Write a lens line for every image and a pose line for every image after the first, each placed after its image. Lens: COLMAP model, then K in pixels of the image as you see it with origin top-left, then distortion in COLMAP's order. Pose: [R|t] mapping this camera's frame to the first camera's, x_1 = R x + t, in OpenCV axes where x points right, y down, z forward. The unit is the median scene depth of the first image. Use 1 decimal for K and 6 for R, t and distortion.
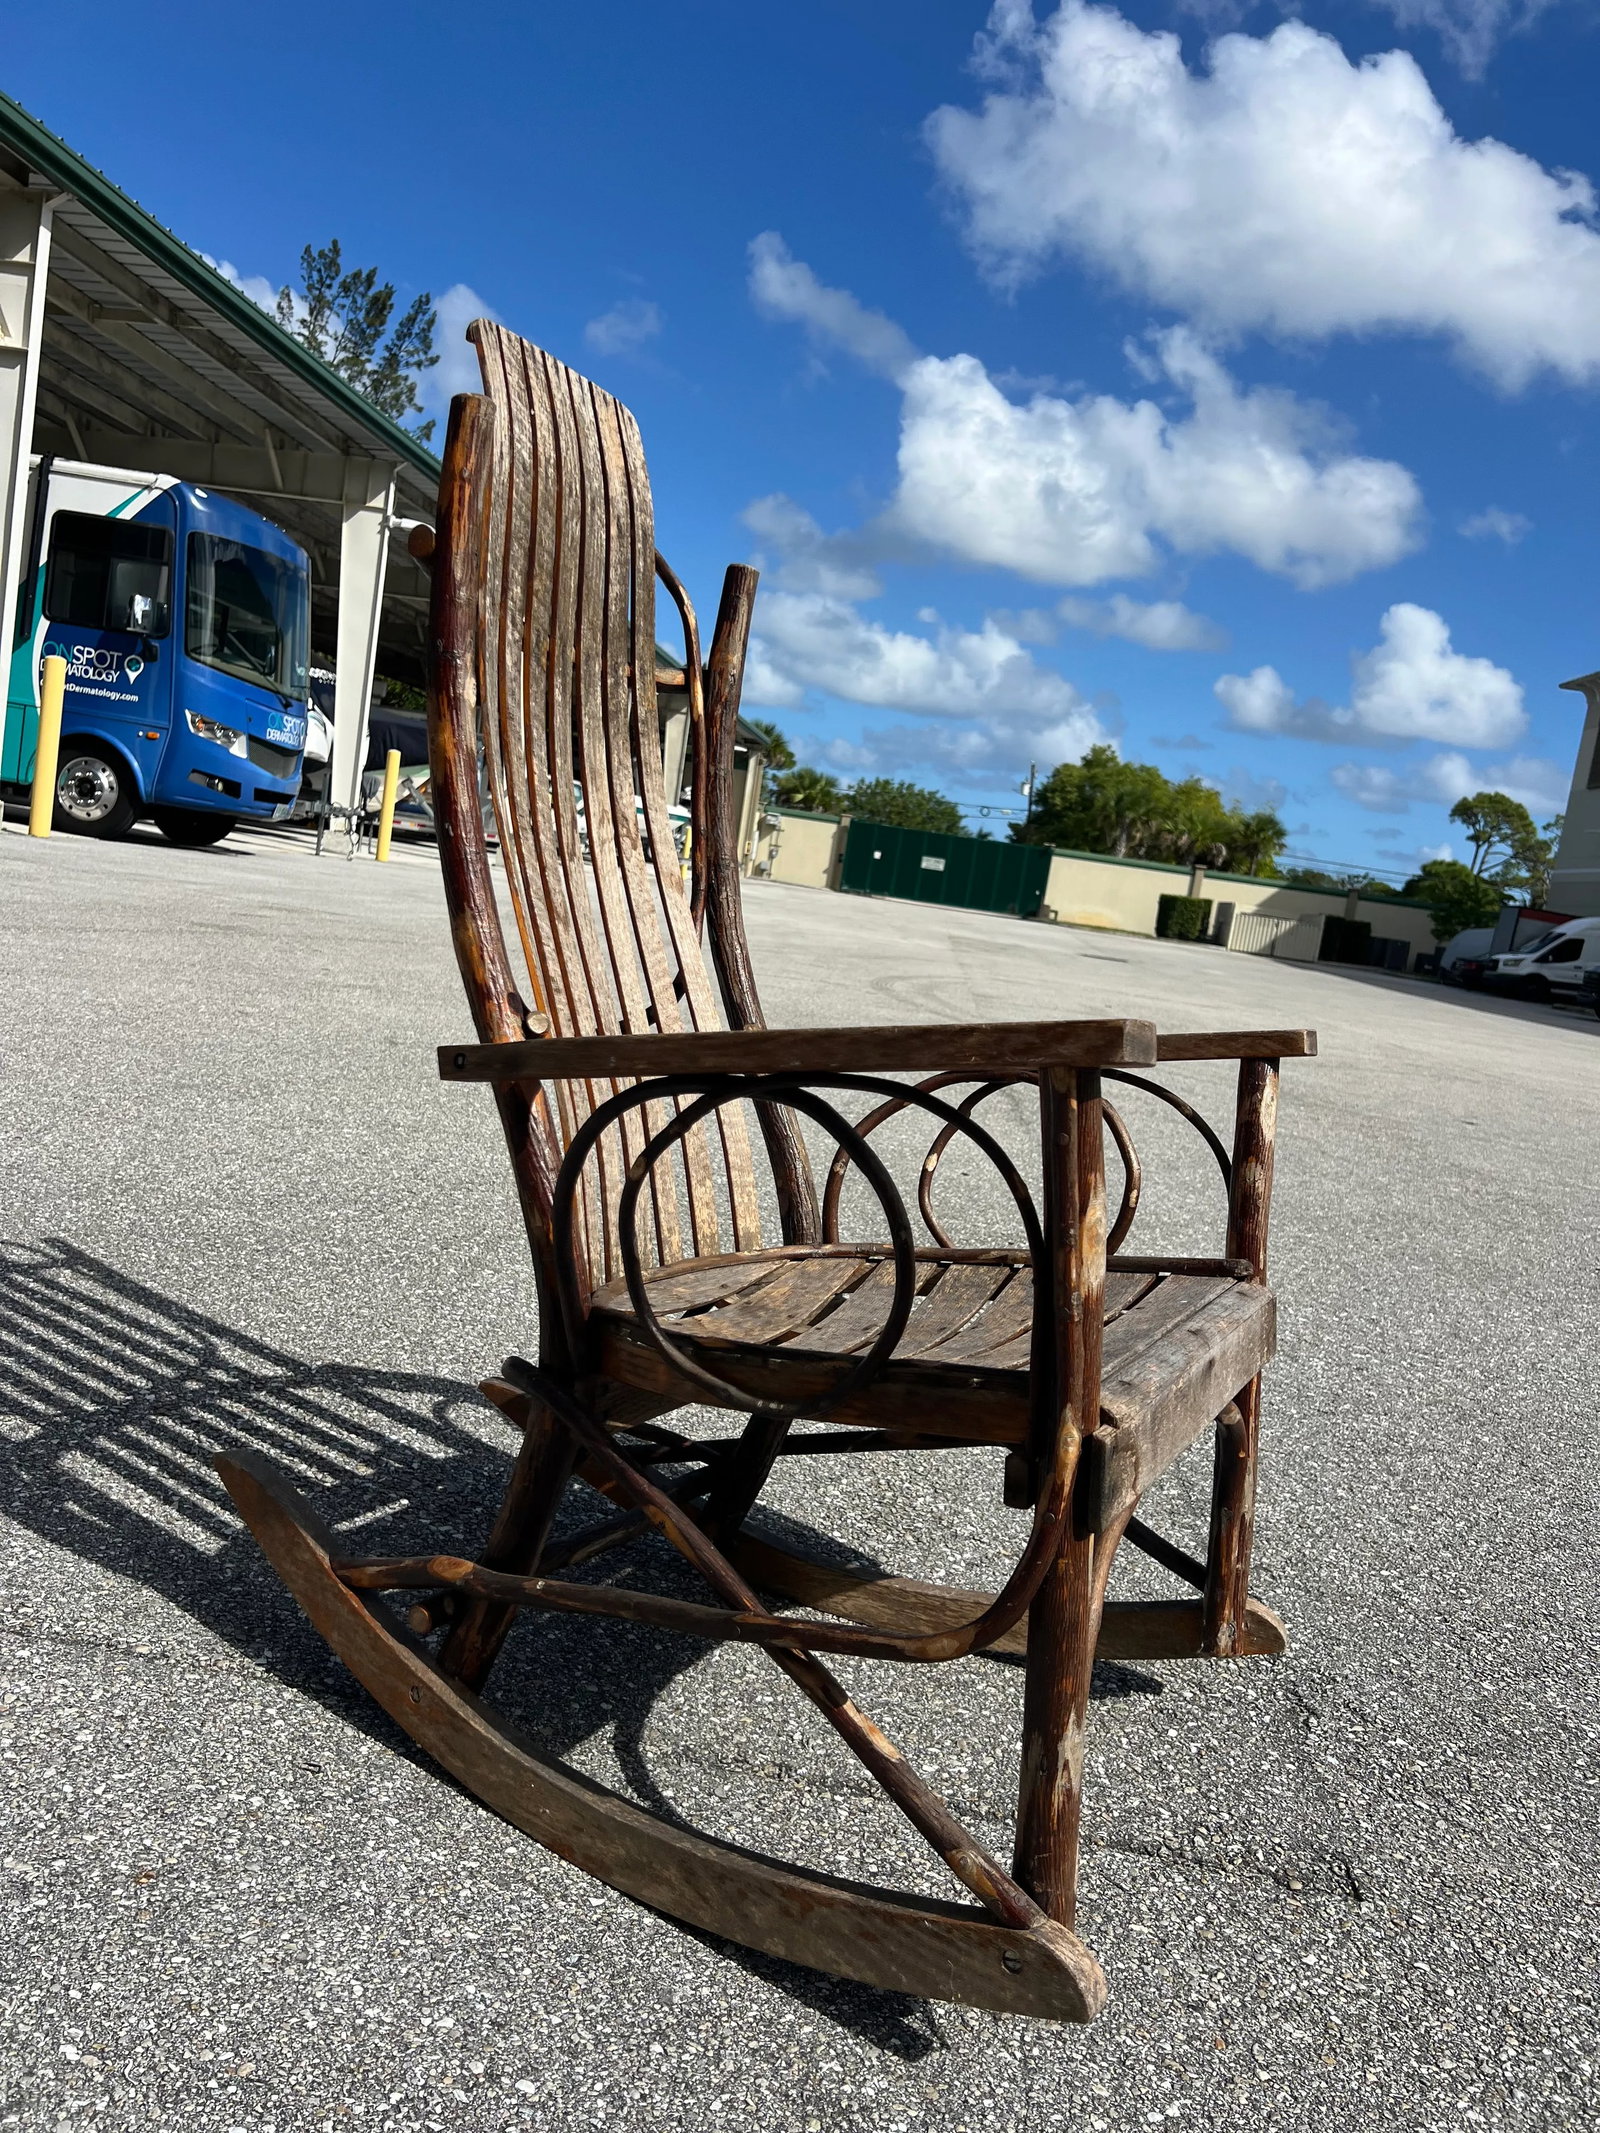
lens RADIAL K [[1620.7, 0, 808.4], [0, 1620.7, 1059.0], [0, 0, 1]] dist [0.045300, -0.055108]
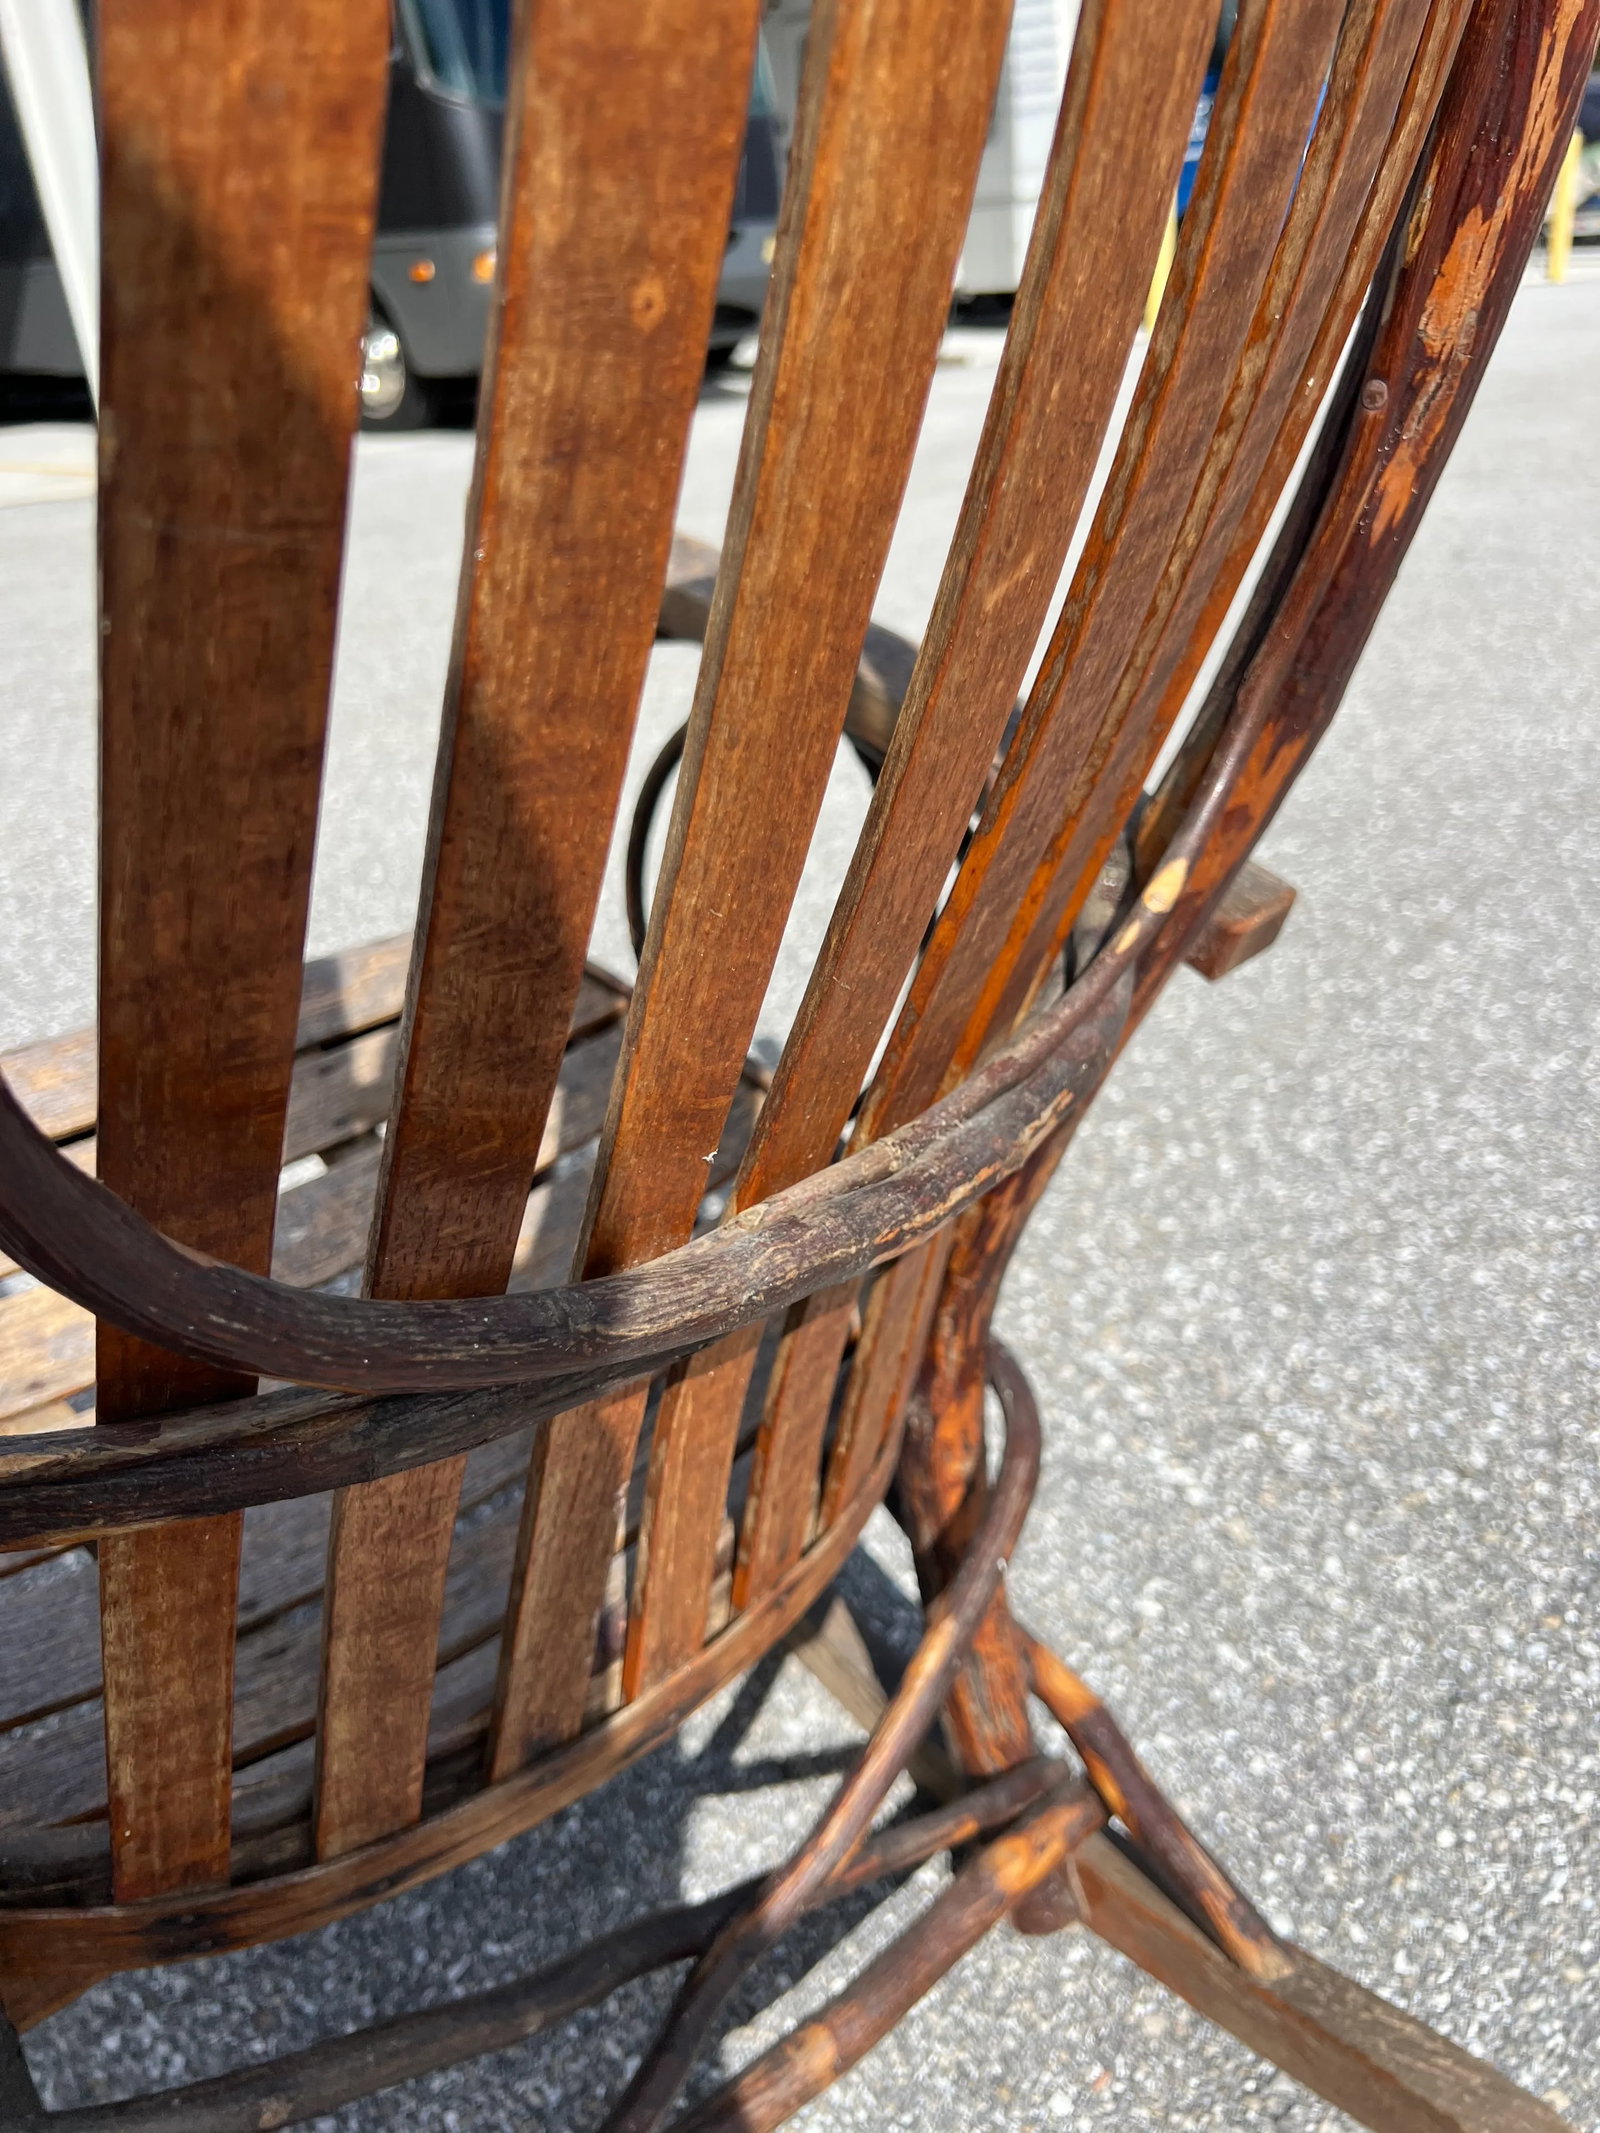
lens RADIAL K [[1662.8, 0, 821.0], [0, 1662.8, 1083.8], [0, 0, 1]] dist [0.008551, -0.020169]
pose [[0.778544, 0.077041, -0.622843, 0.012198], [0.119665, 0.956006, 0.267831, -0.010440], [0.616076, -0.283051, 0.735073, 0.082358]]
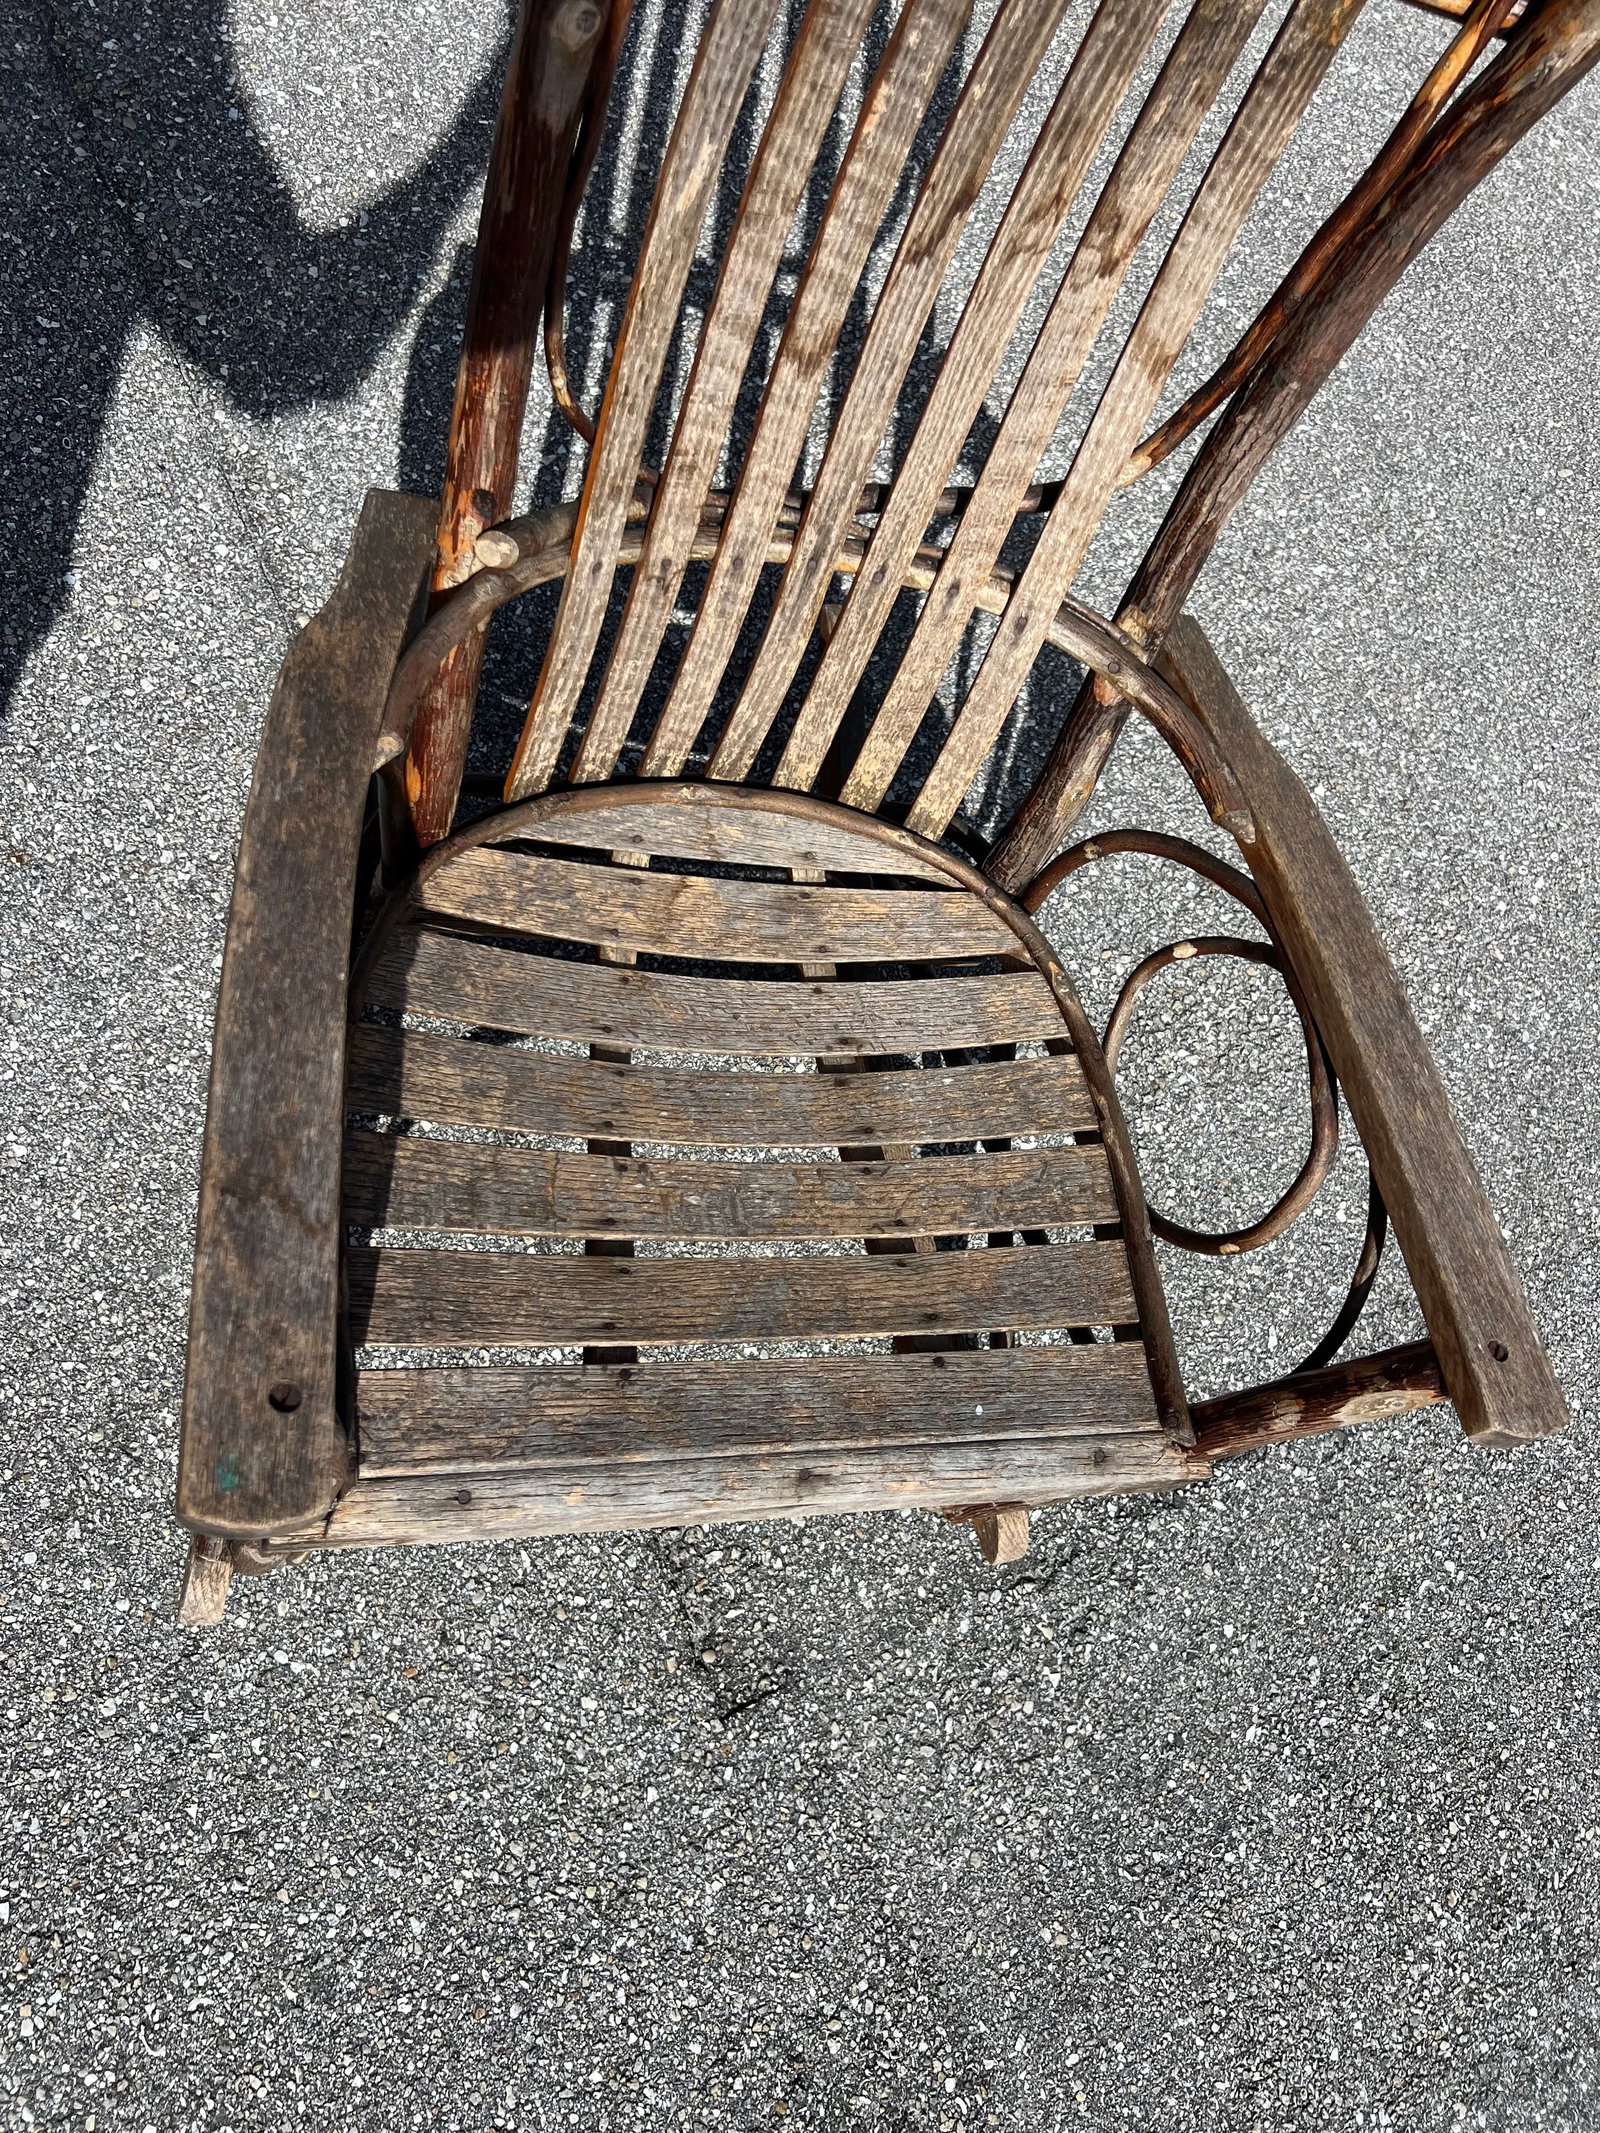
lens RADIAL K [[1620.7, 0, 796.3], [0, 1620.7, 1067.1], [0, 0, 1]] dist [0.045300, -0.055108]
pose [[0.507391, 0.838971, -0.196679, 0.029008], [-0.351853, 0.410056, 0.841459, -0.074251], [0.786609, -0.357747, 0.503253, 0.088006]]
